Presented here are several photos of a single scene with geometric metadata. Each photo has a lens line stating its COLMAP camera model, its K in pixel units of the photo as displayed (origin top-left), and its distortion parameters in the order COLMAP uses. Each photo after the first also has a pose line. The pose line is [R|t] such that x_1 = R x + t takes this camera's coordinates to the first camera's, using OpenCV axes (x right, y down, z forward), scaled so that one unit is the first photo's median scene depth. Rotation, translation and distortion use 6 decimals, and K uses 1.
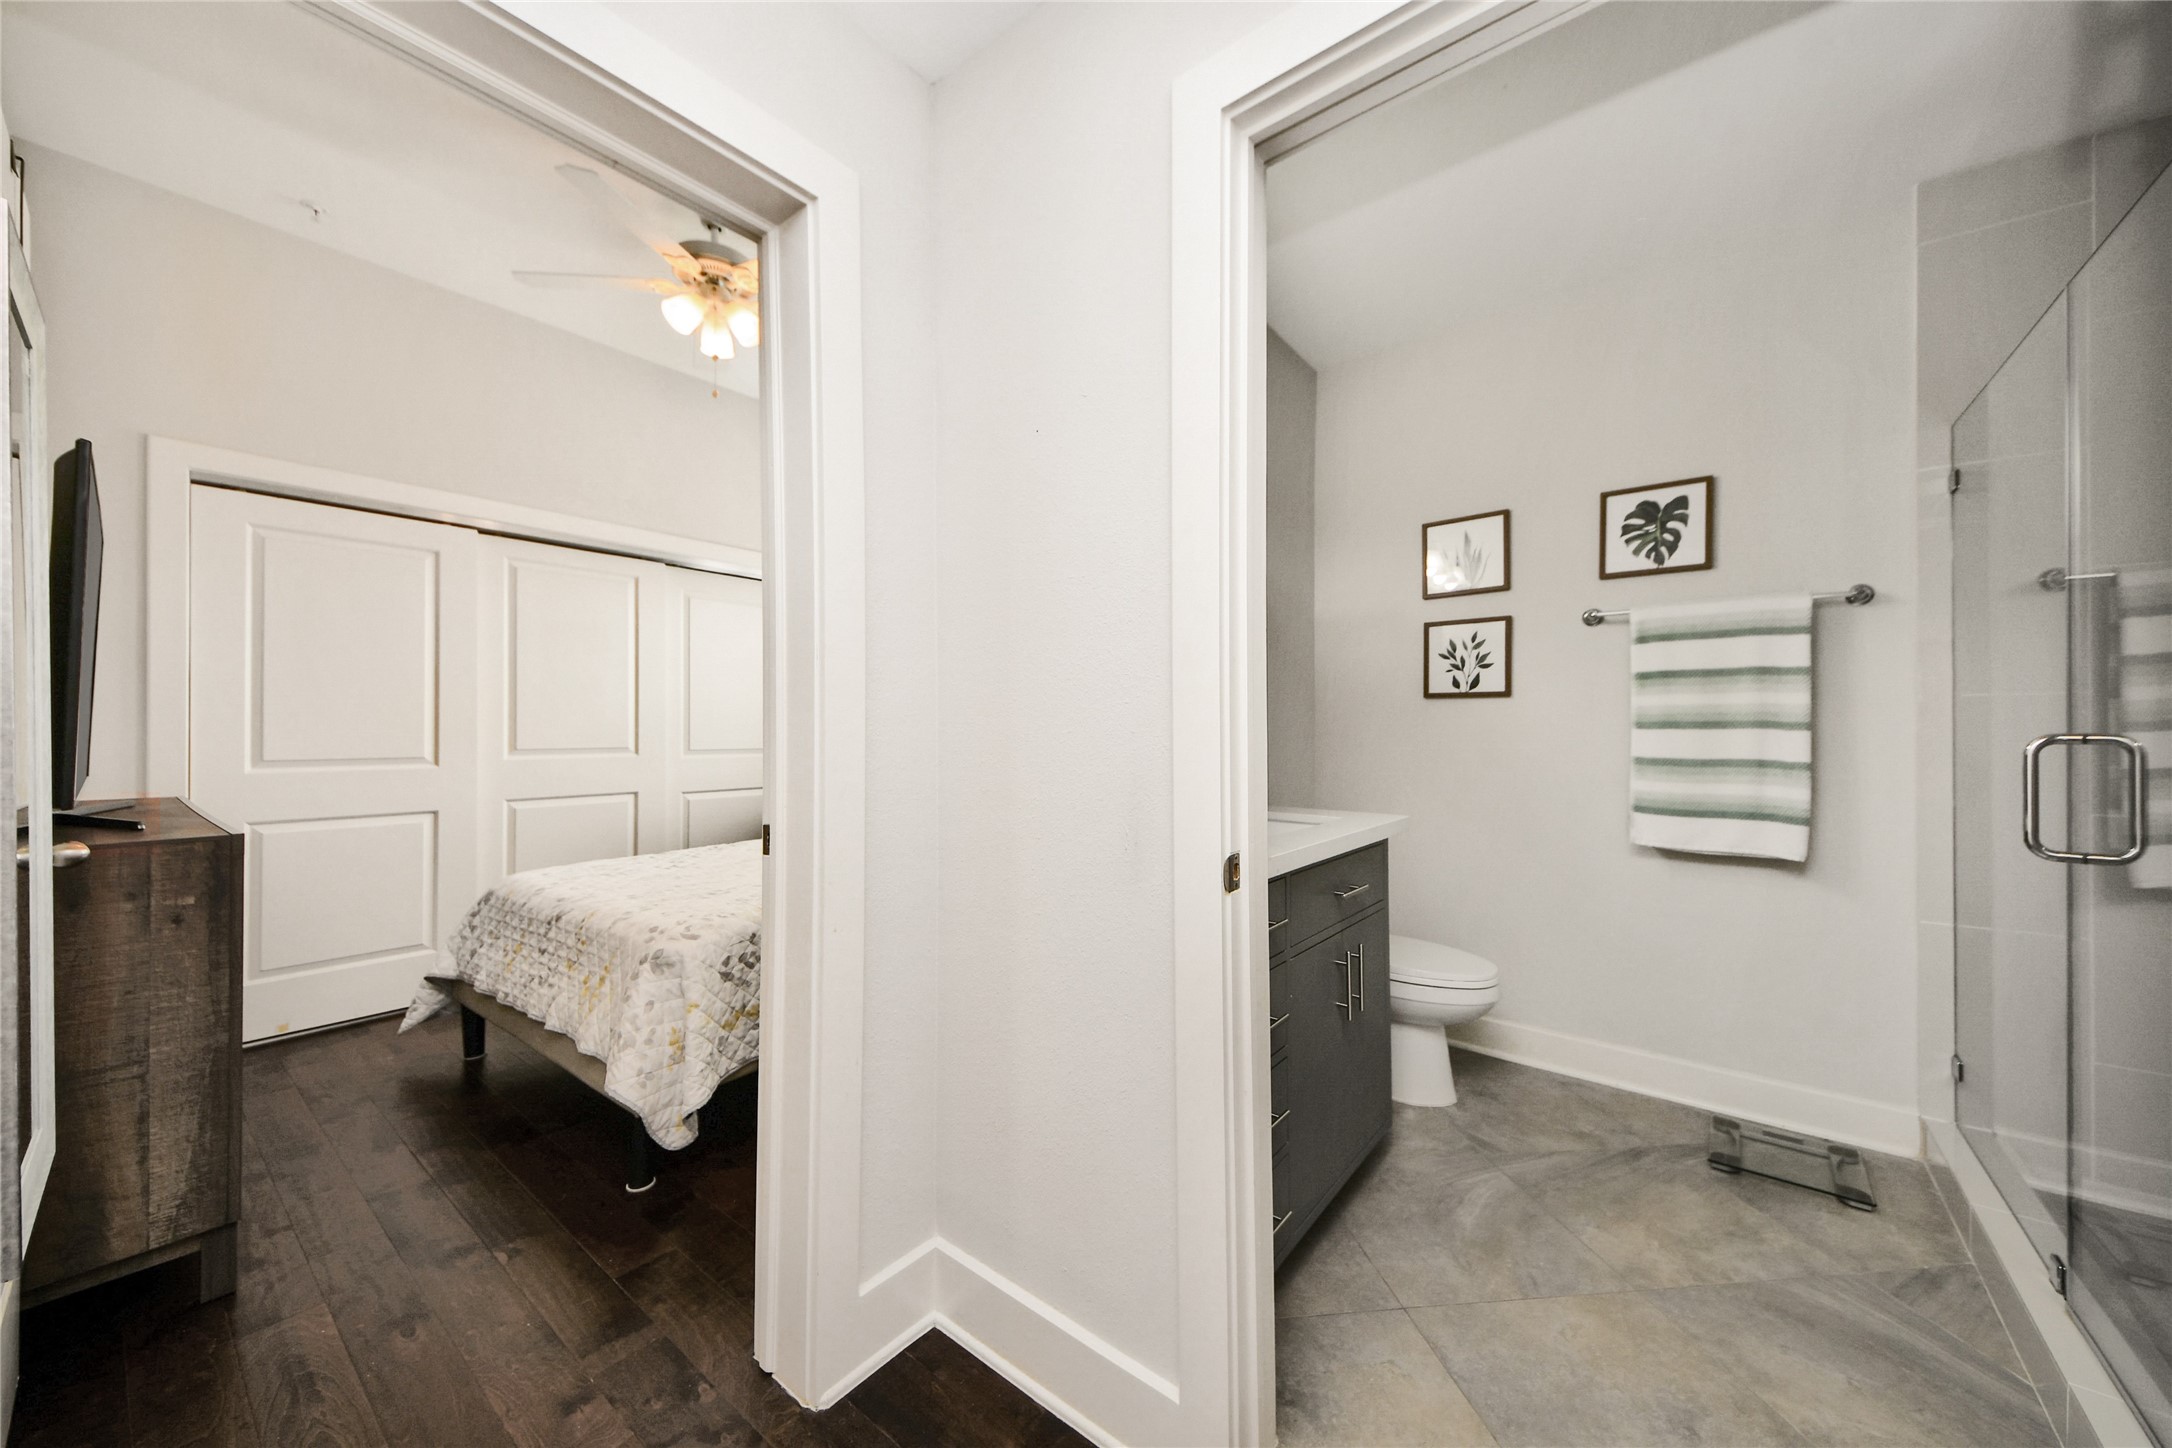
lens RADIAL K [[760.1, 0, 1078.7], [0, 760.1, 735.8], [0, 0, 1]] dist [0.053729, -0.023988]
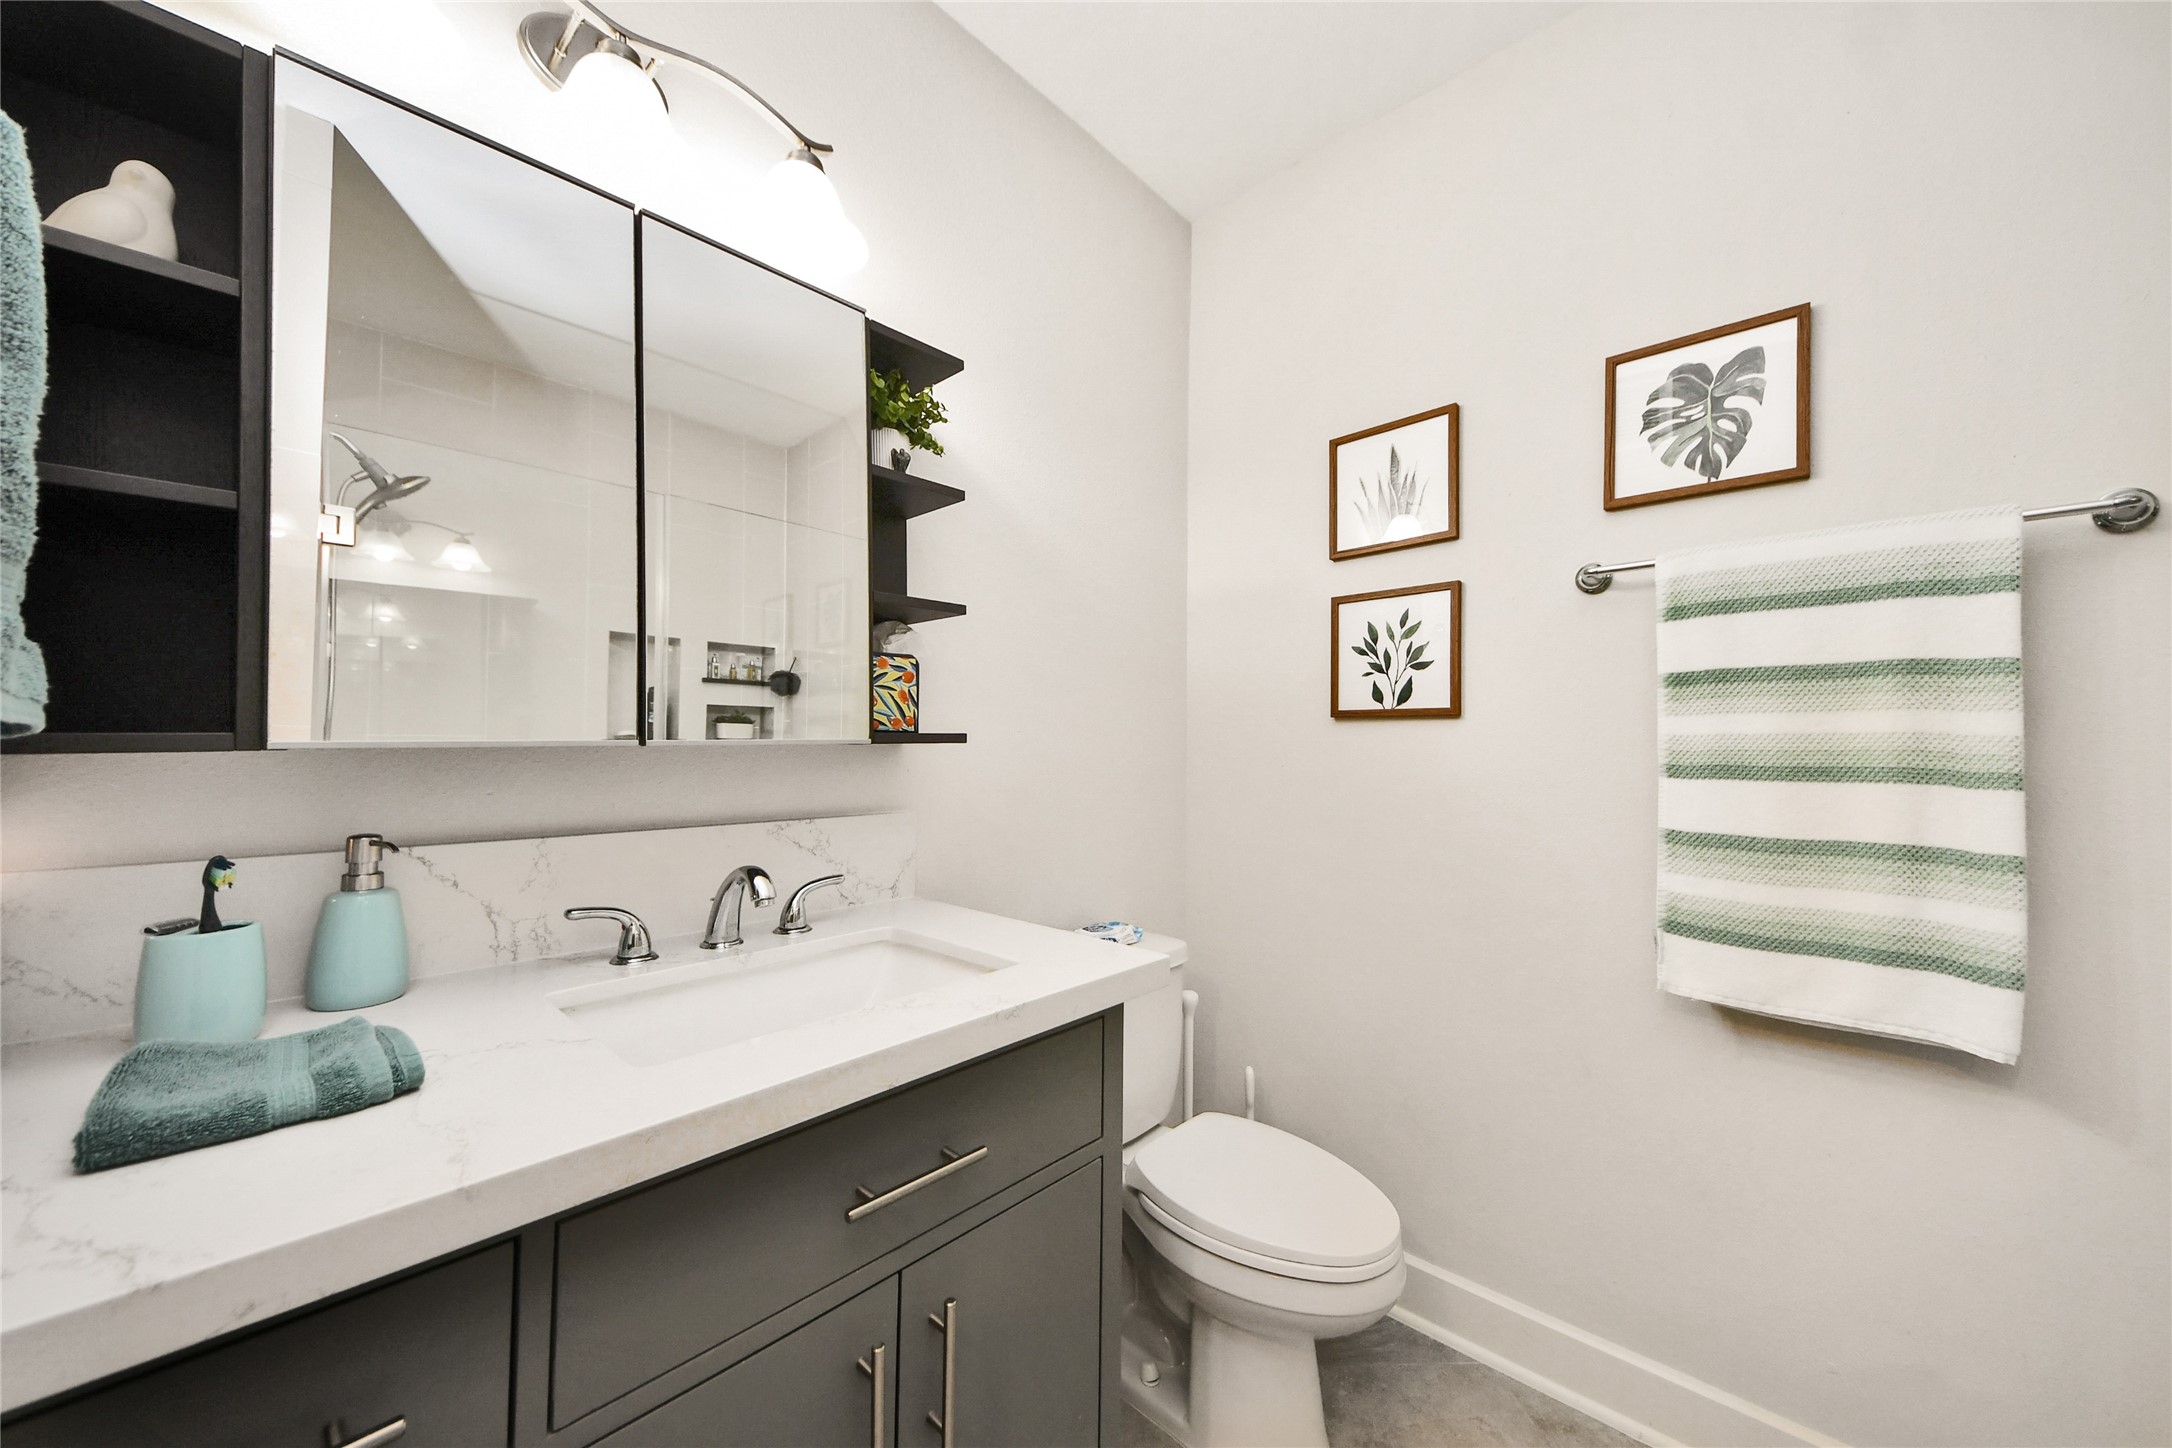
lens RADIAL K [[777.3, 0, 1103.1], [0, 777.3, 737.9], [0, 0, 1]] dist [0.056551, -0.023818]
pose [[0.998304, 0.007530, -0.057735, 0.355952], [-0.008896, 0.999686, -0.023433, -0.019818], [0.057540, 0.023907, 0.998057, 0.422157]]
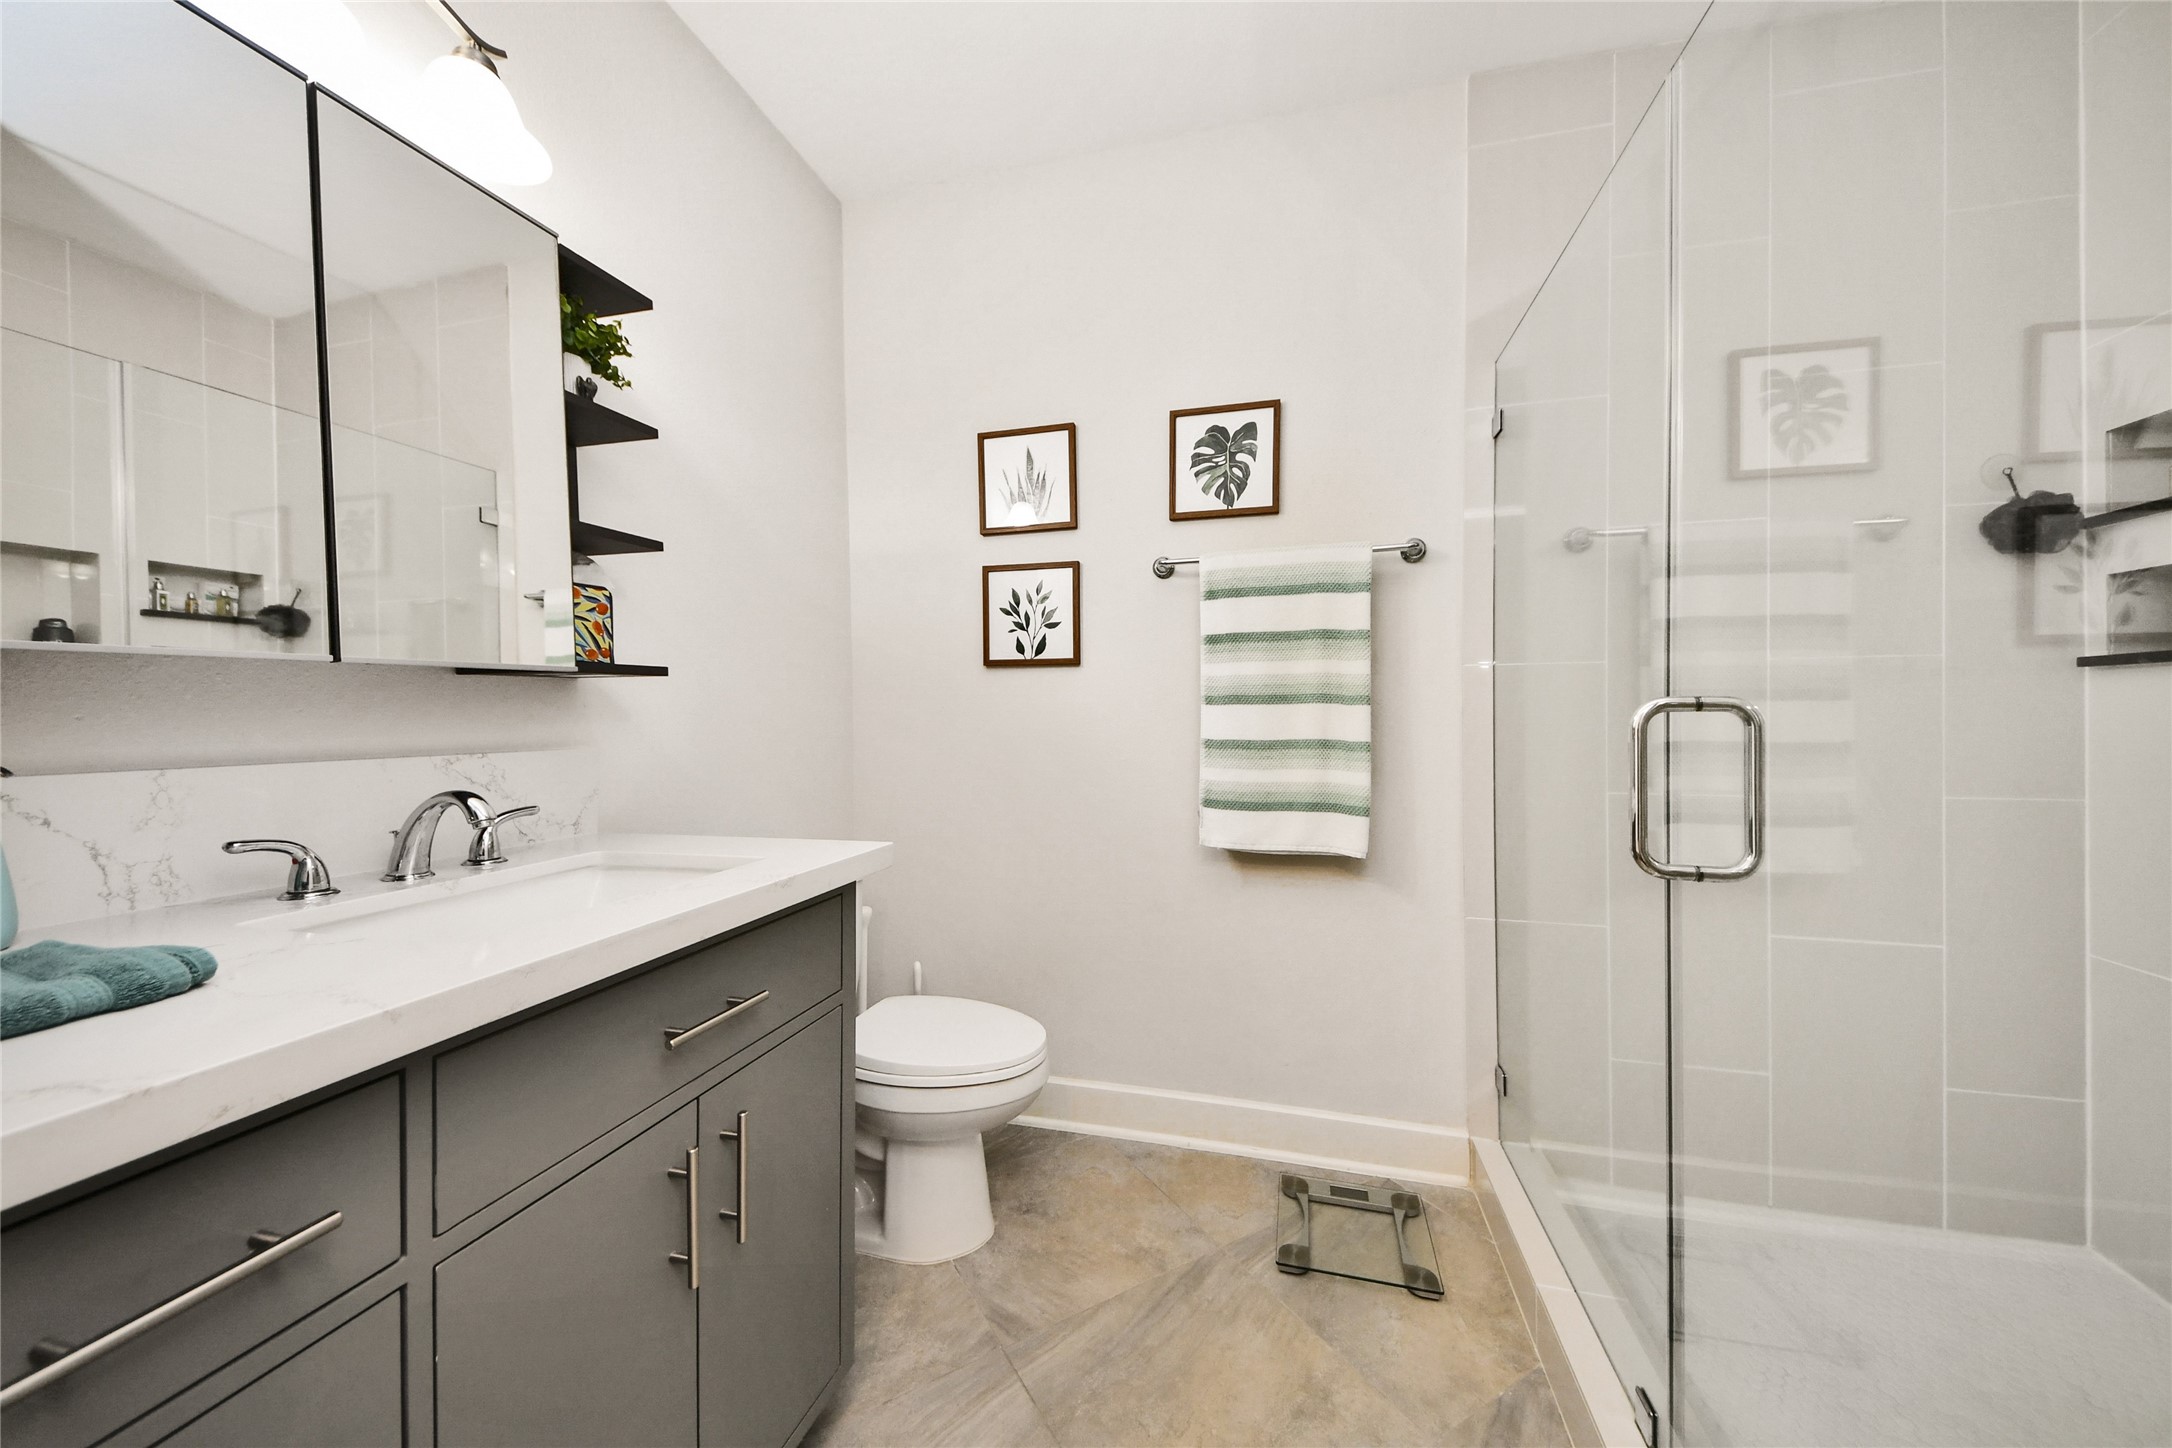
lens RADIAL K [[760.1, 0, 1078.7], [0, 760.1, 735.8], [0, 0, 1]] dist [0.053729, -0.023988]
pose [[0.915323, -0.013484, 0.402495, 0.273189], [0.007711, 0.999843, 0.015959, 0.009779], [-0.402647, -0.011504, 0.915283, 0.321875]]
